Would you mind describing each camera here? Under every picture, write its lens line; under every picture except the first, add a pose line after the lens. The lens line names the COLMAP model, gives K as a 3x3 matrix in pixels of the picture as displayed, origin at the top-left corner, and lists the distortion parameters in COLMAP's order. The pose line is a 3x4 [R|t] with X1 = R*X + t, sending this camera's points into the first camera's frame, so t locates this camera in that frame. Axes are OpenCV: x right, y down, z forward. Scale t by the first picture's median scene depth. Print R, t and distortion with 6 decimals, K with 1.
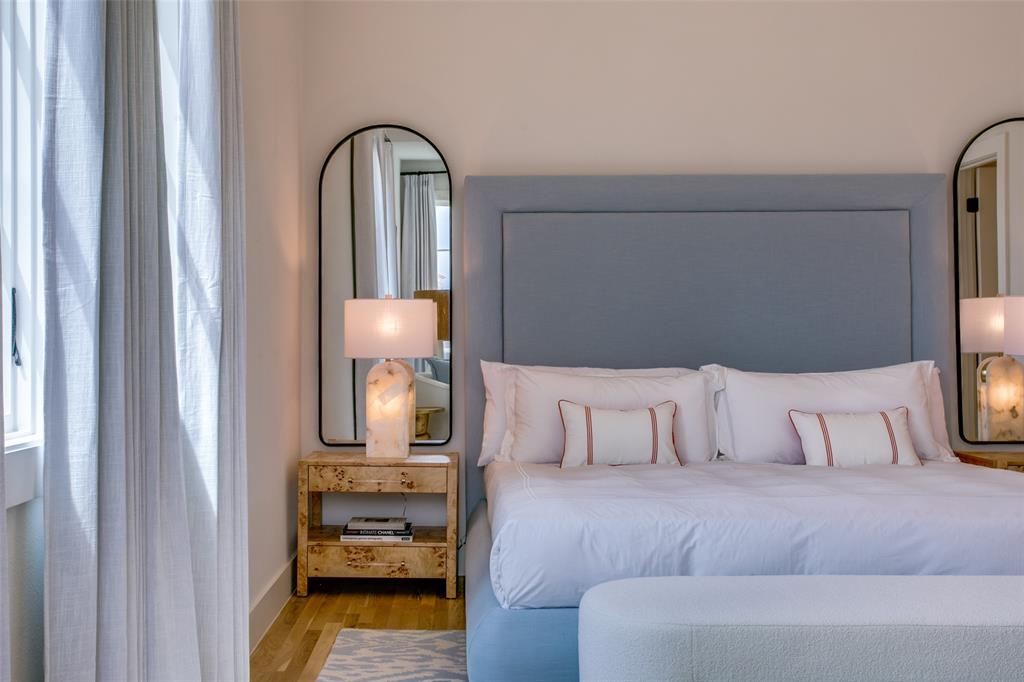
lens RADIAL K [[1151.5, 0, 460.2], [0, 1151.5, 312.7], [0, 0, 1]] dist [0.033324, 0.037189]
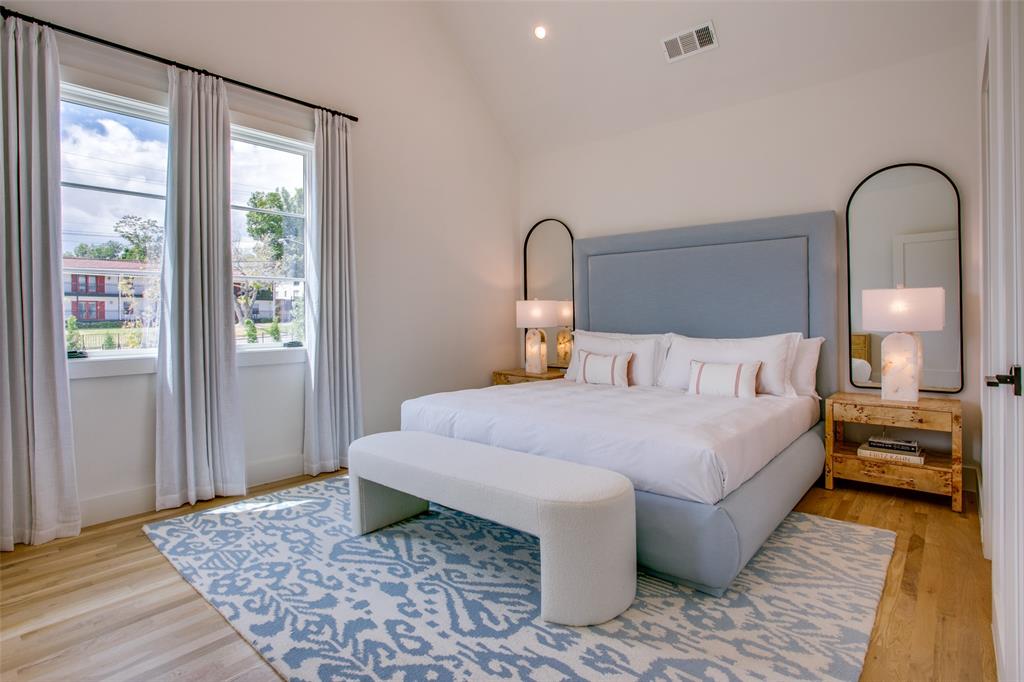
lens RADIAL K [[525.7, 0, 517.5], [0, 525.7, 317.3], [0, 0, 1]] dist [-0.061265, 0.028257]
pose [[0.758889, -0.000782, -0.651220, 0.583790], [0.022420, 0.999438, 0.024927, -0.005959], [0.650834, -0.033517, 0.758480, 0.229231]]
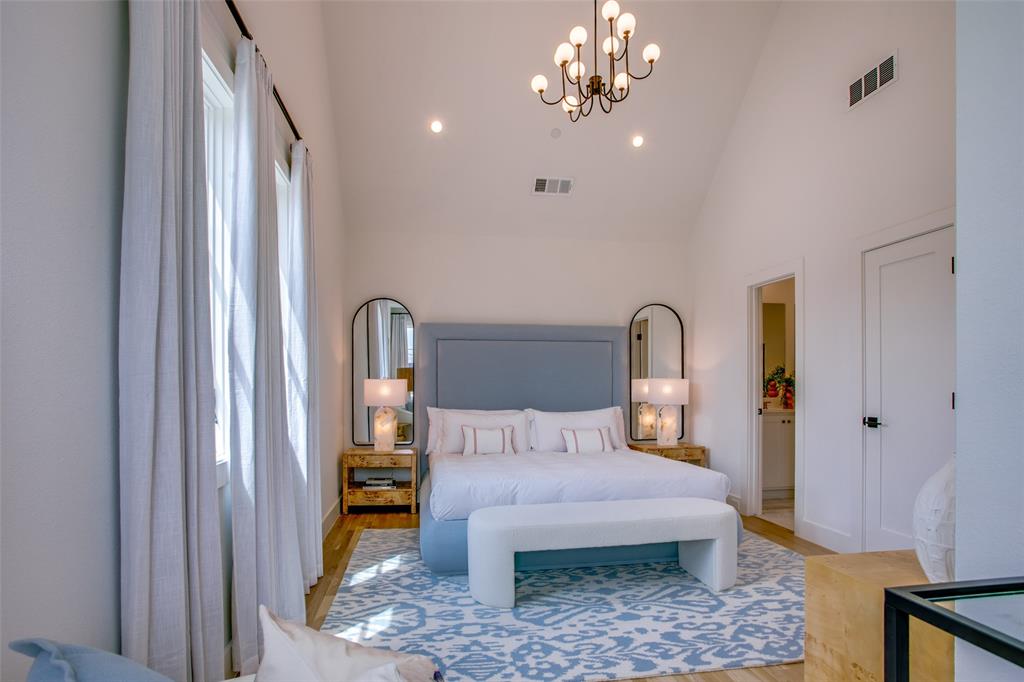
lens RADIAL K [[536.2, 0, 501.1], [0, 536.2, 390.2], [0, 0, 1]] dist [-0.039163, 0.000405]
pose [[0.988518, 0.001440, 0.151099, 0.002948], [-0.006298, 0.999478, 0.031680, -0.025195], [-0.150975, -0.032267, 0.988011, -0.042689]]
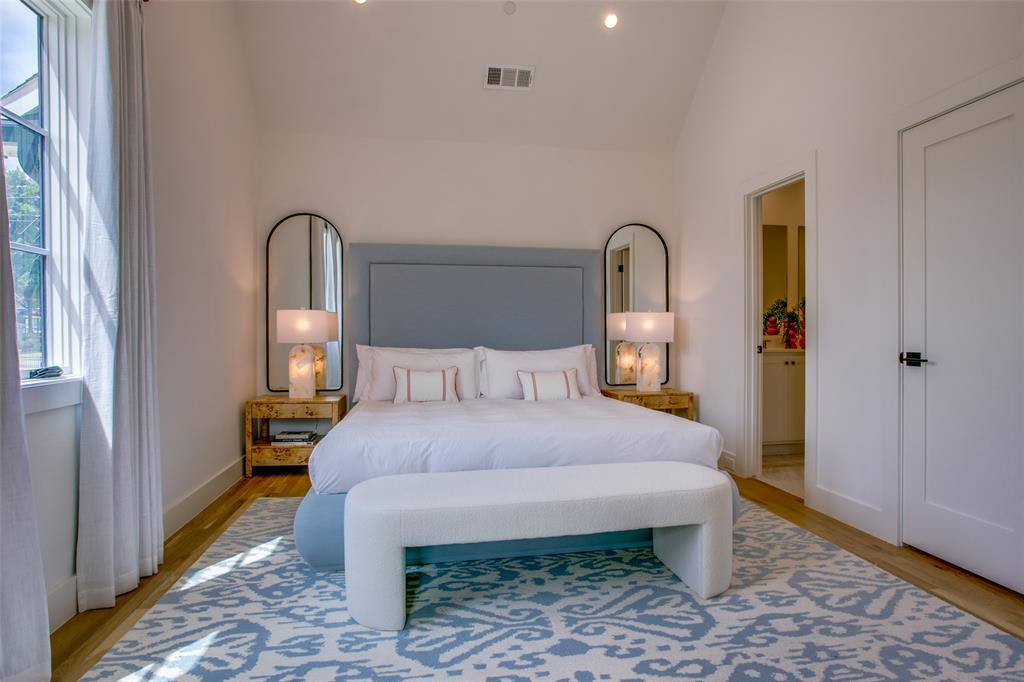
lens RADIAL K [[536.2, 0, 508.8], [0, 536.2, 336.9], [0, 0, 1]] dist [-0.027703, 0.001095]
pose [[0.984741, 0.002880, 0.174005, 0.114182], [-0.008147, 0.999530, 0.029566, 0.002871], [-0.173838, -0.030533, 0.984301, 0.132281]]
